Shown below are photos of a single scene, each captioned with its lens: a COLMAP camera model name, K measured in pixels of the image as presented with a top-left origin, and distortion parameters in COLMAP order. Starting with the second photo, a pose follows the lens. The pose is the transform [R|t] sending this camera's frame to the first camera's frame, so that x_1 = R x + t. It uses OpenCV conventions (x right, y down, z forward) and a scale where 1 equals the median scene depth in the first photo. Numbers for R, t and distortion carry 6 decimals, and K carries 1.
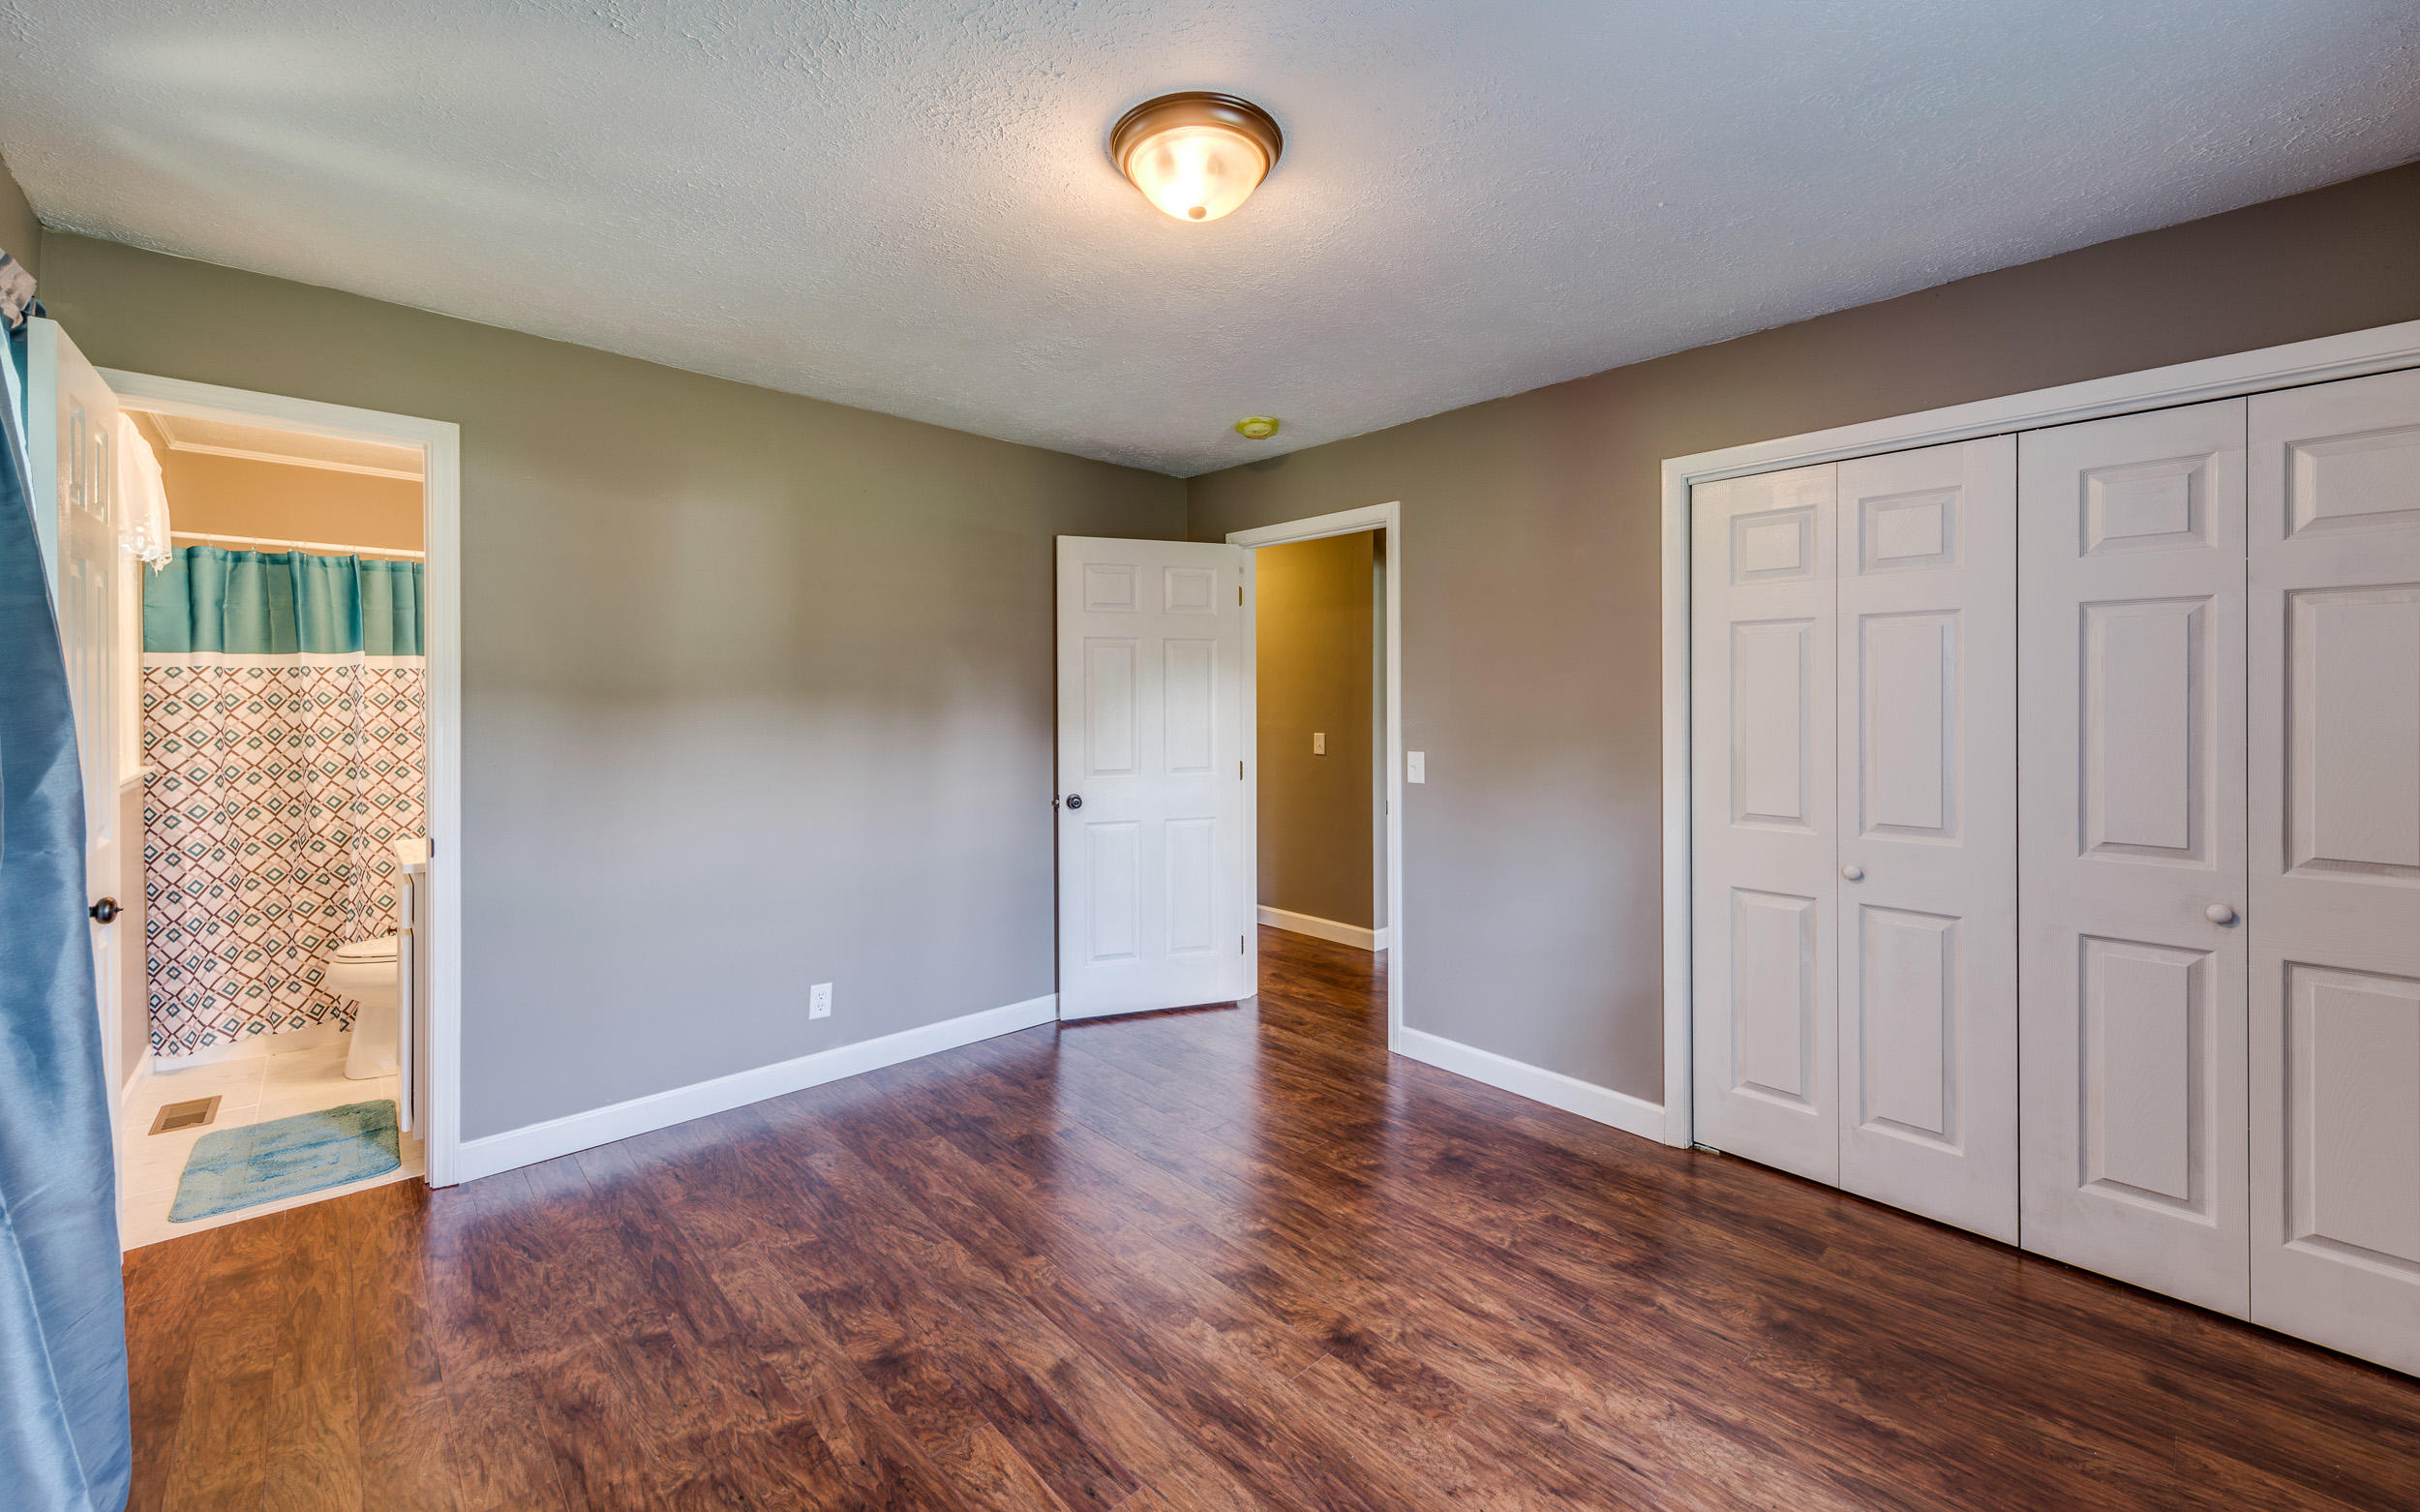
lens RADIAL K [[953.4, 0, 1213.7], [0, 953.4, 700.4], [0, 0, 1]] dist [0.020811, -0.005728]
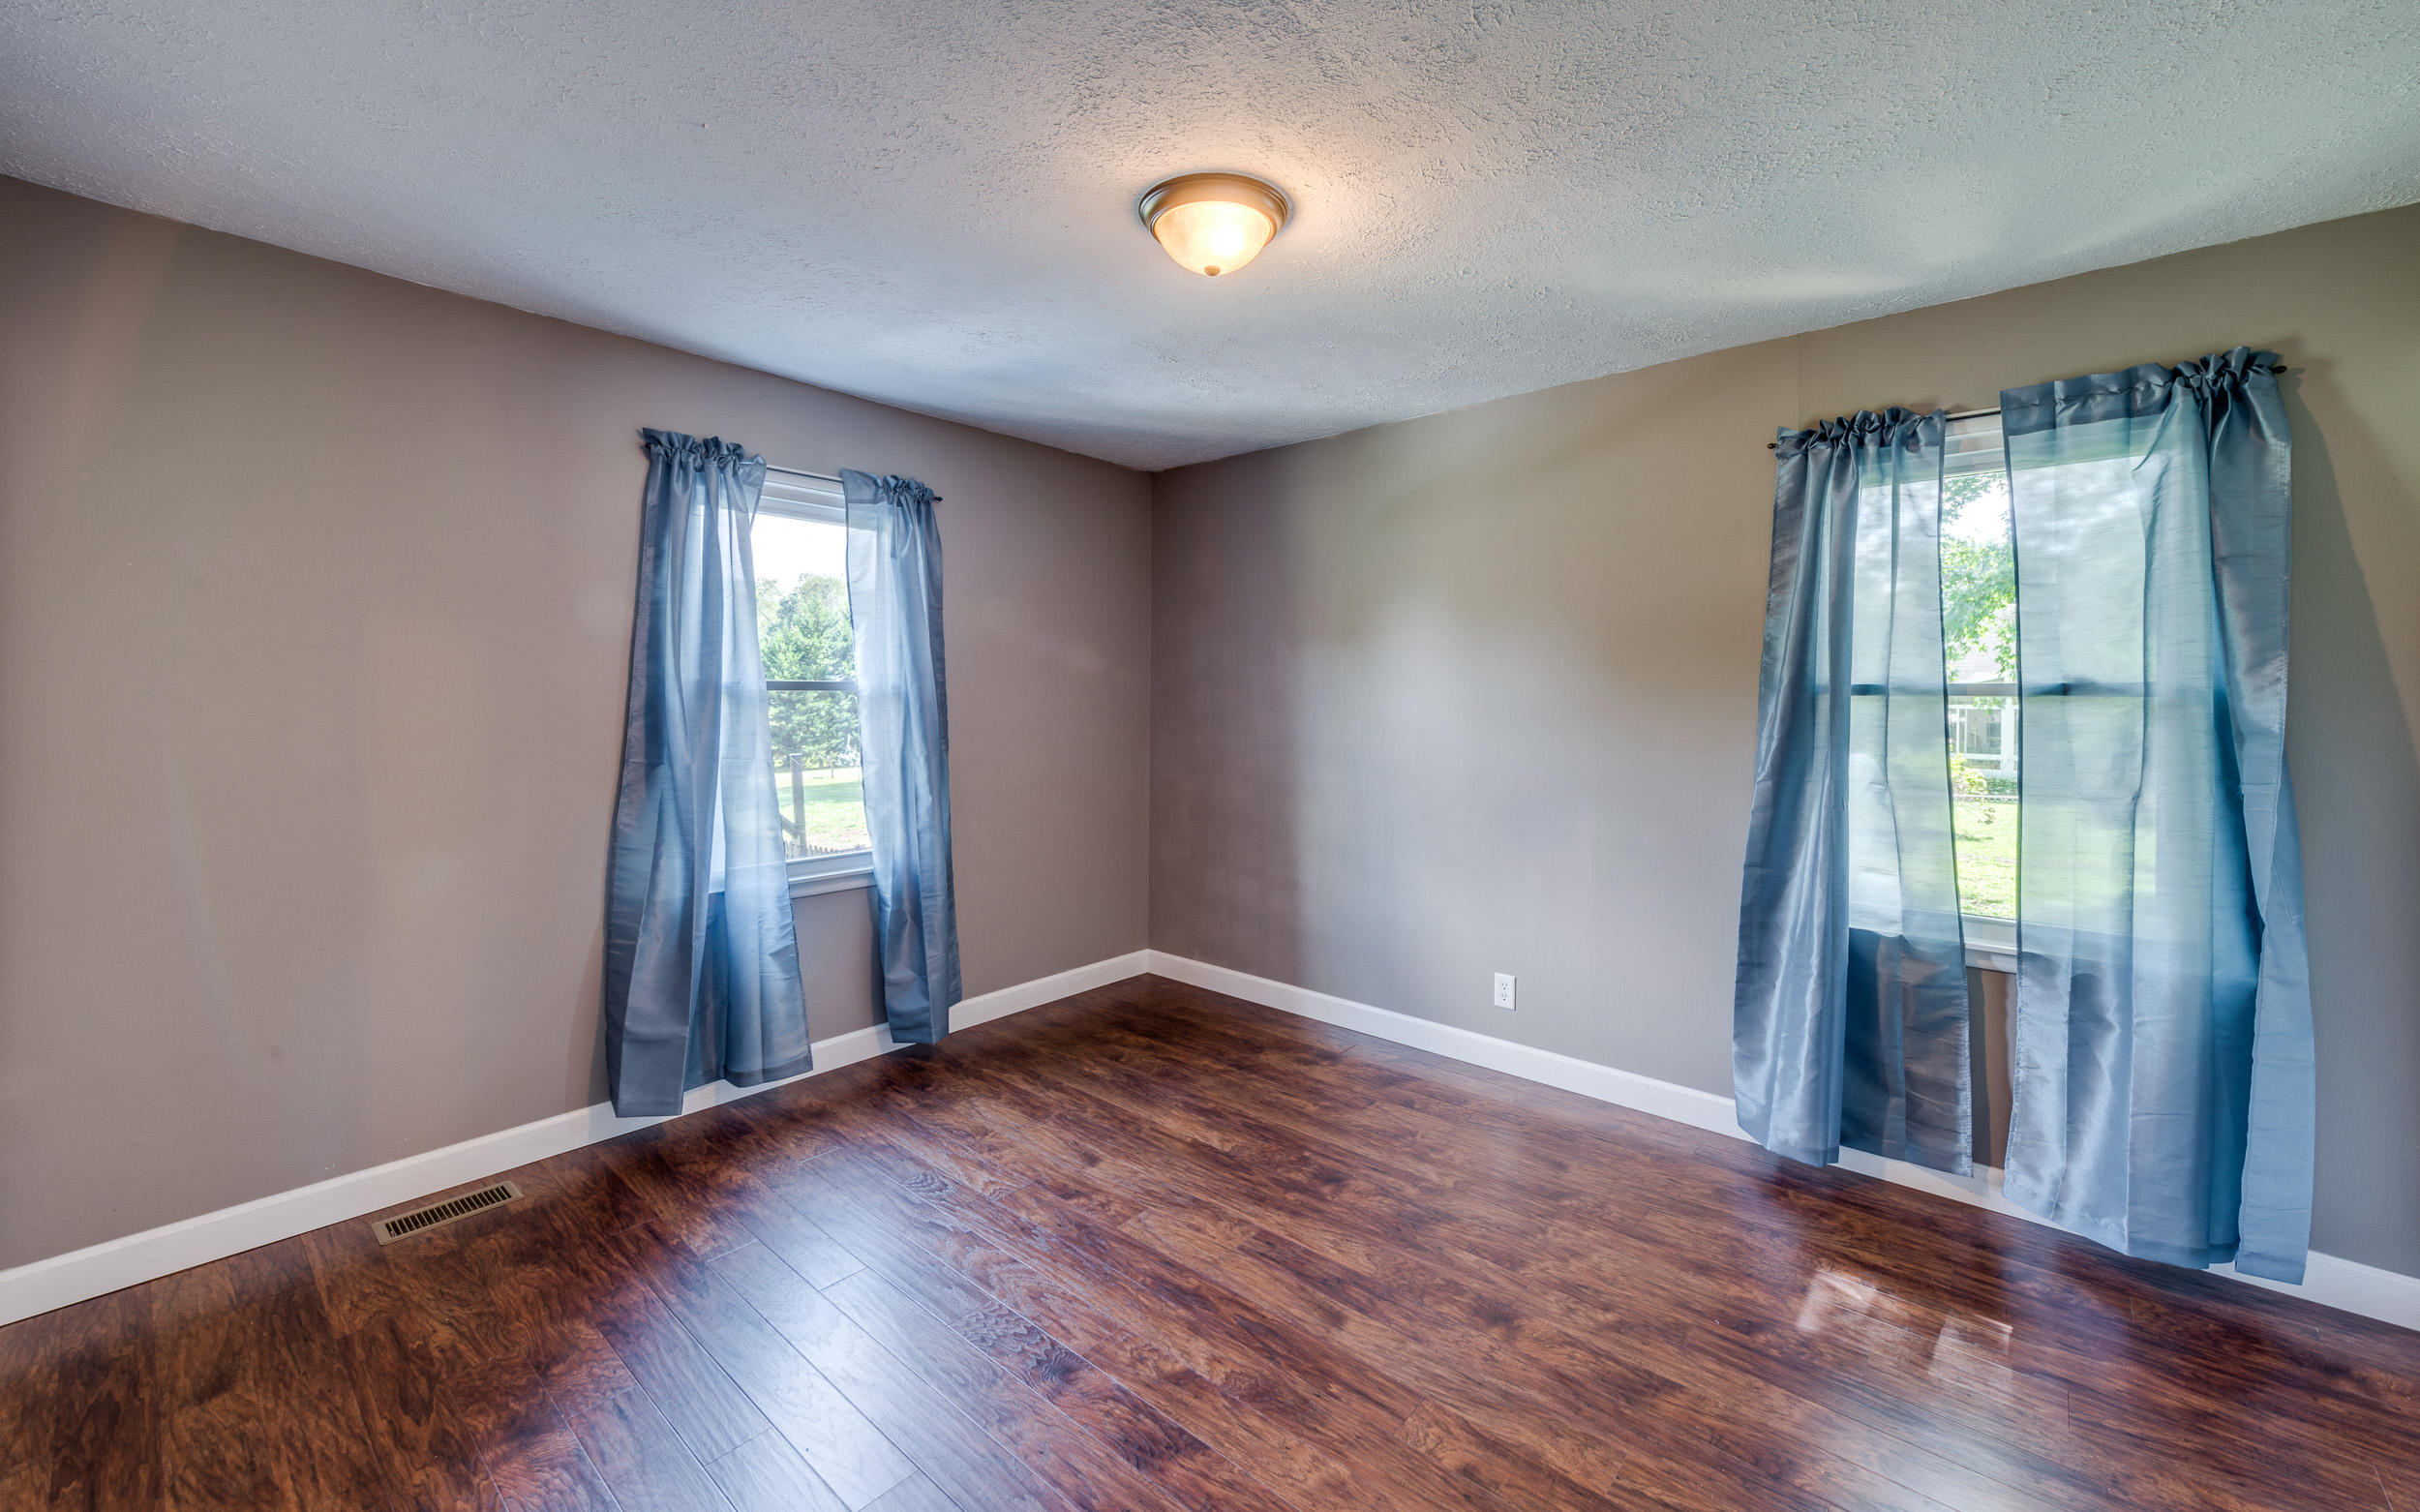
lens RADIAL K [[953.4, 0, 1213.7], [0, 953.4, 700.4], [0, 0, 1]] dist [0.020811, -0.005728]
pose [[-0.994919, -0.008074, -0.100358, 0.089046], [-0.008720, 0.999944, 0.006000, 0.001931], [0.100304, 0.006844, -0.994933, 2.031803]]
